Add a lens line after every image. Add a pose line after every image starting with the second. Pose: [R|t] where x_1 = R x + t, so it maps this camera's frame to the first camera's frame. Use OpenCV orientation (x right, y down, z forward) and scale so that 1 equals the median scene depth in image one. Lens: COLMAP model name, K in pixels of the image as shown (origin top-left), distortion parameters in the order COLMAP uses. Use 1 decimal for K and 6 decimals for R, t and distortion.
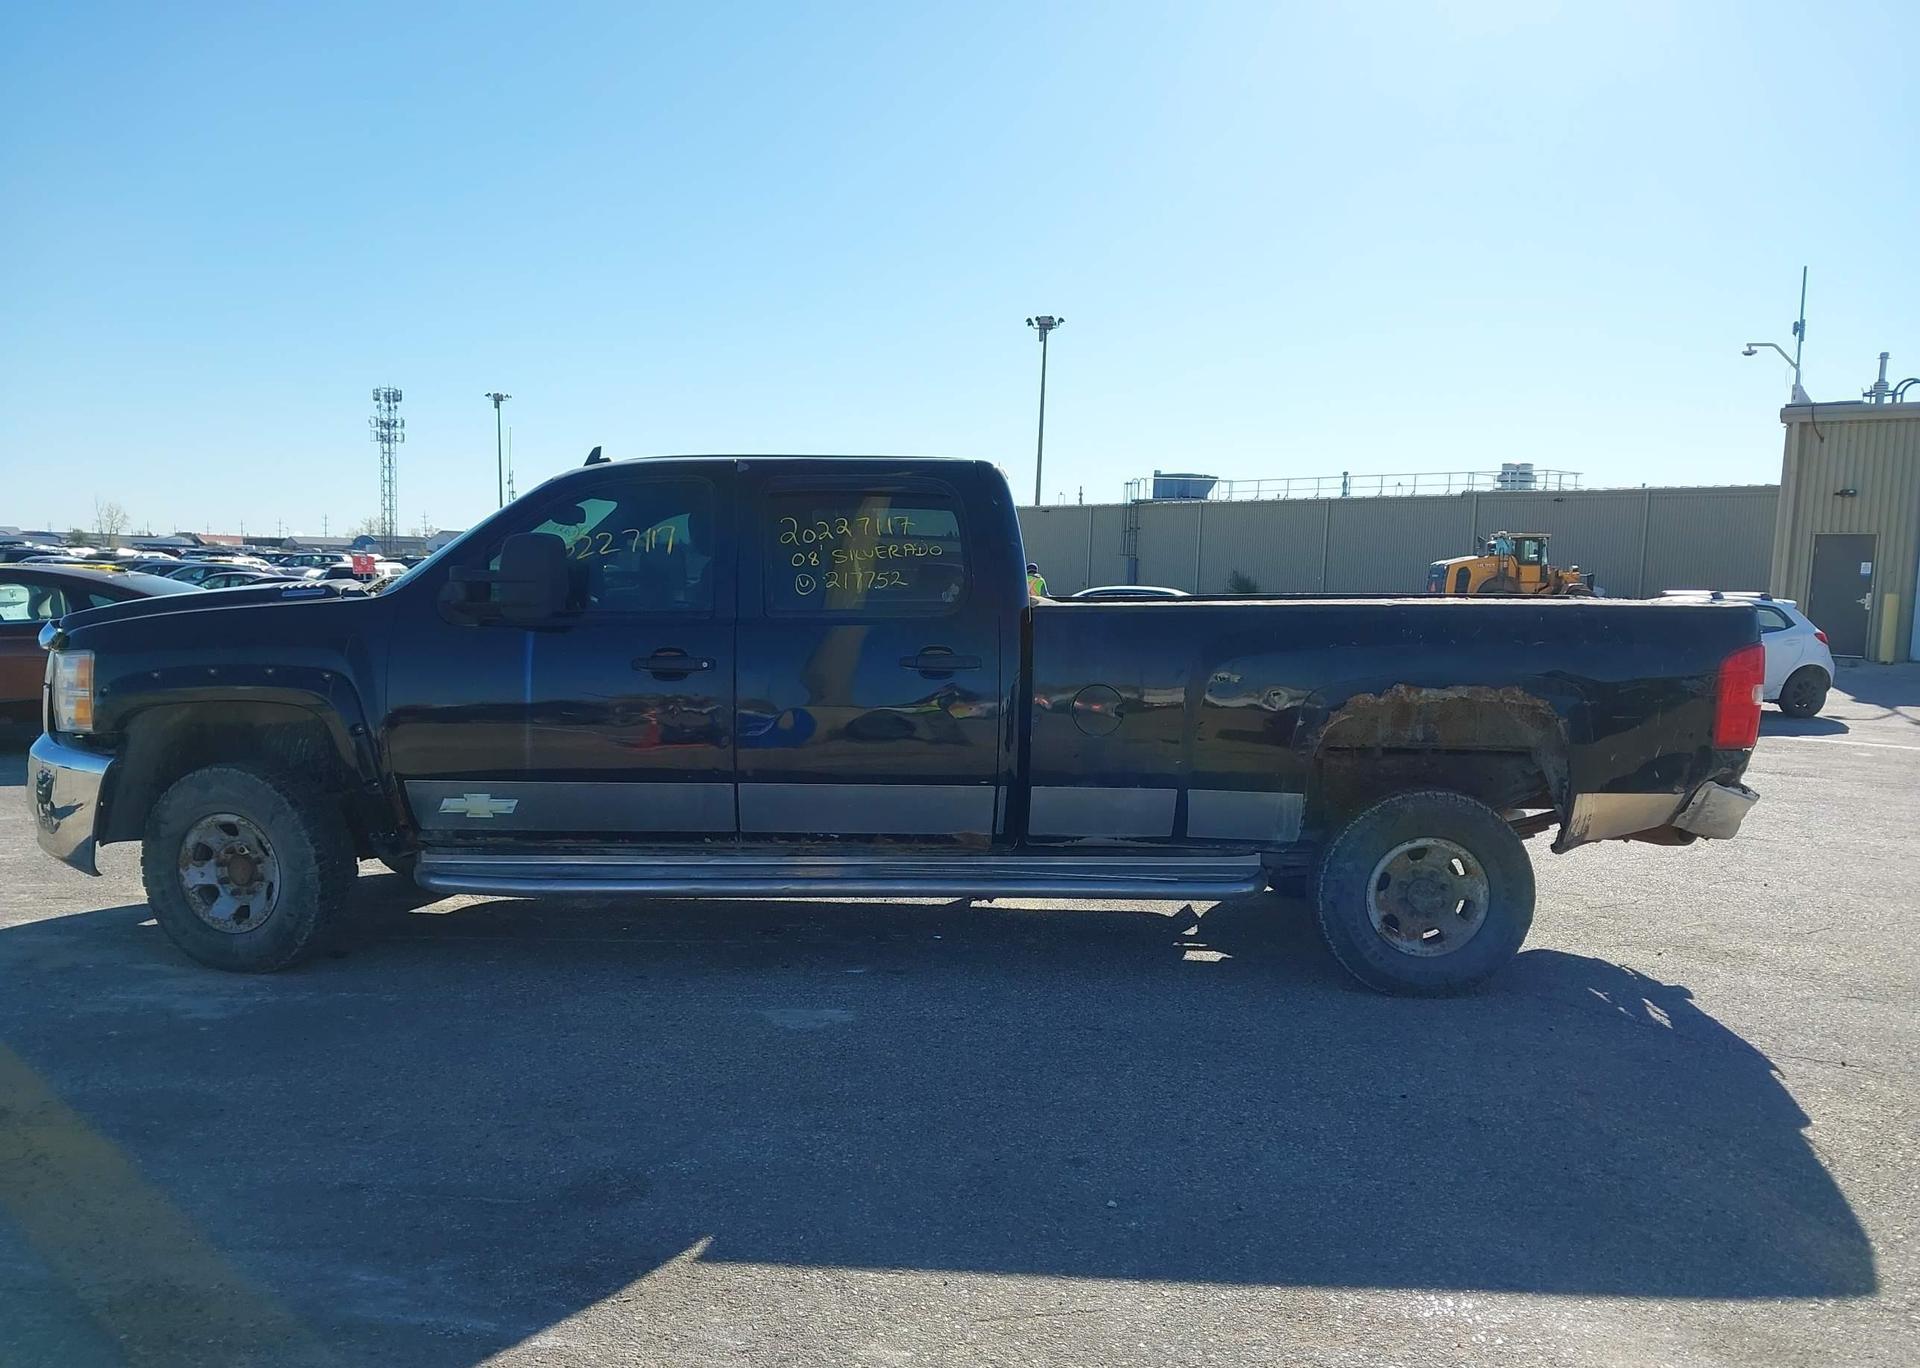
lens RADIAL K [[1558.5, 0, 955.5], [0, 1558.5, 672.6], [0, 0, 1]] dist [0.053887, -0.096769]
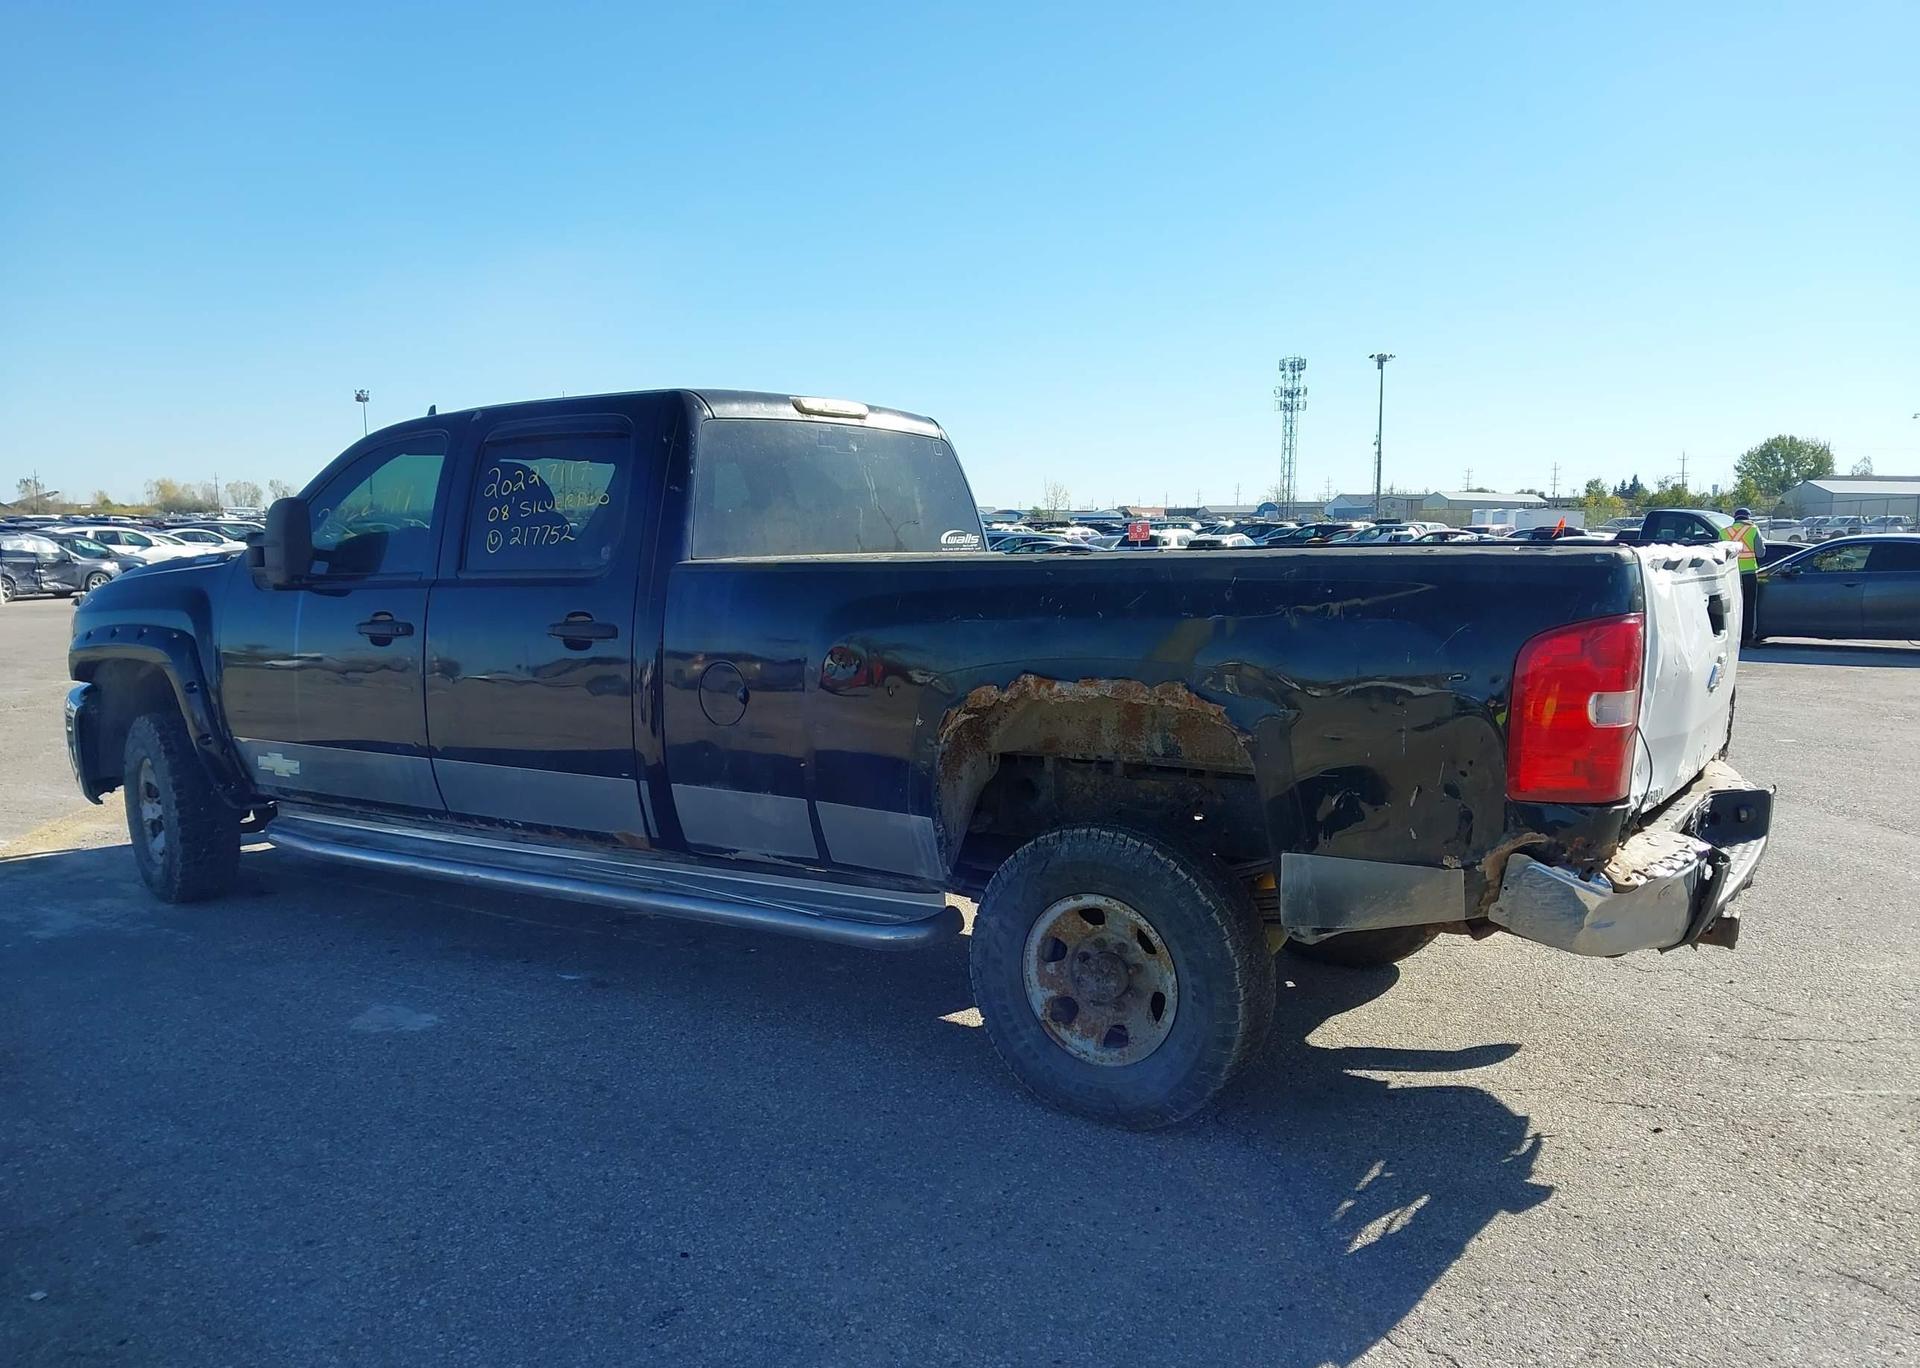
lens RADIAL K [[1558.5, 0, 975.2], [0, 1558.5, 688.1], [0, 0, 1]] dist [0.053887, -0.096769]
pose [[0.838254, 0.036047, -0.544087, 0.143904], [-0.017851, 0.999092, 0.038689, -0.002835], [0.544987, -0.022719, 0.838137, 0.089413]]
